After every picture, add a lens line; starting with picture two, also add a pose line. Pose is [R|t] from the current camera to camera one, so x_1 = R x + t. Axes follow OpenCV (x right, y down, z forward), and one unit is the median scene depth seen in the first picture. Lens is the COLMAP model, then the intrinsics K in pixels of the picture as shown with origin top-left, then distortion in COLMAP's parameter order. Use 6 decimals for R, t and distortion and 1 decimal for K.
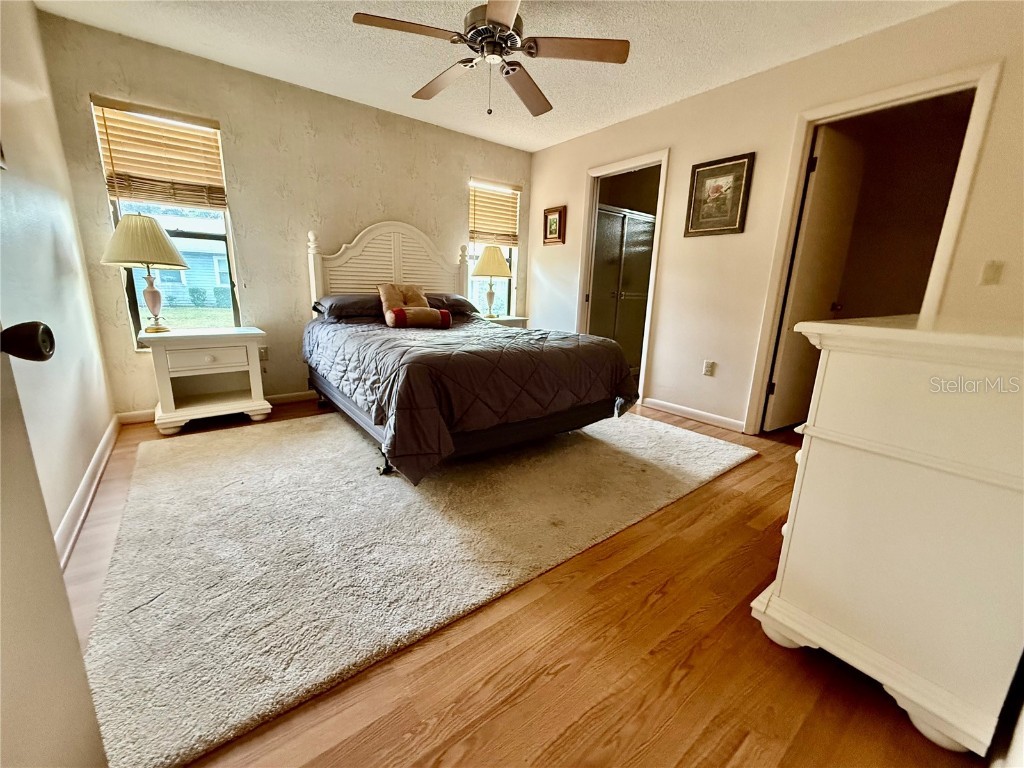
lens RADIAL K [[410.4, 0, 516.7], [0, 410.4, 382.1], [0, 0, 1]] dist [0.000367, -0.000309]
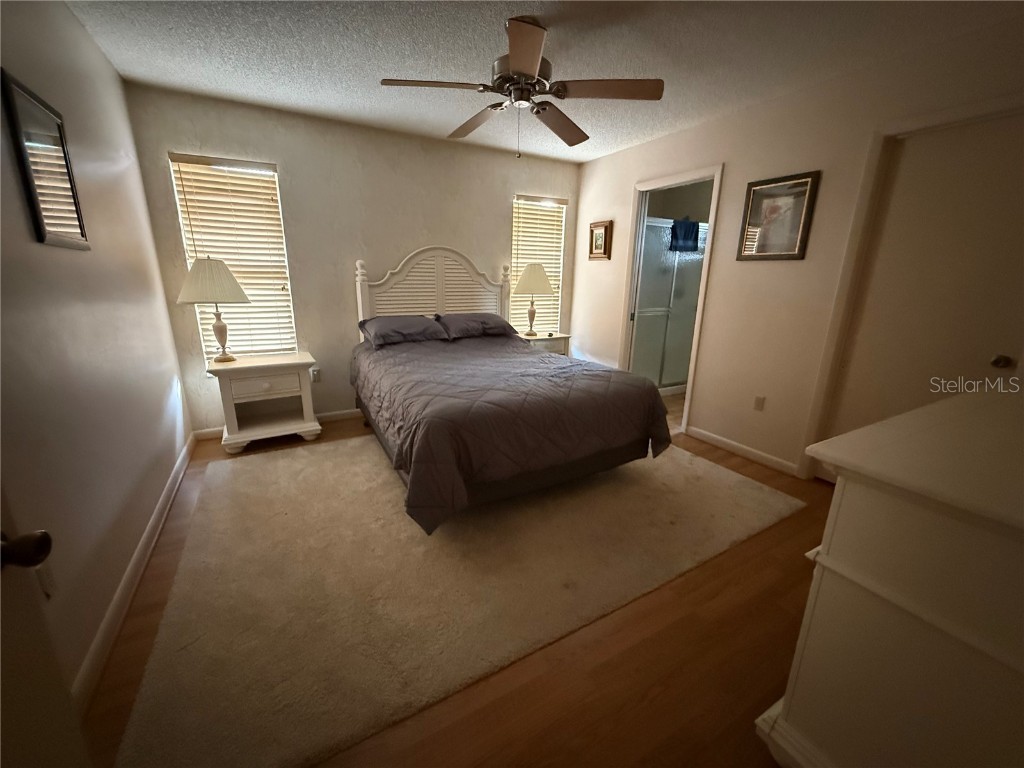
lens RADIAL K [[410.4, 0, 514.6], [0, 410.4, 385.4], [0, 0, 1]] dist [0.000367, -0.000309]
pose [[0.989657, 0.027165, -0.140858, 0.064130], [-0.022669, 0.999184, 0.033422, -0.114171], [0.141651, -0.029883, 0.989465, 0.007220]]
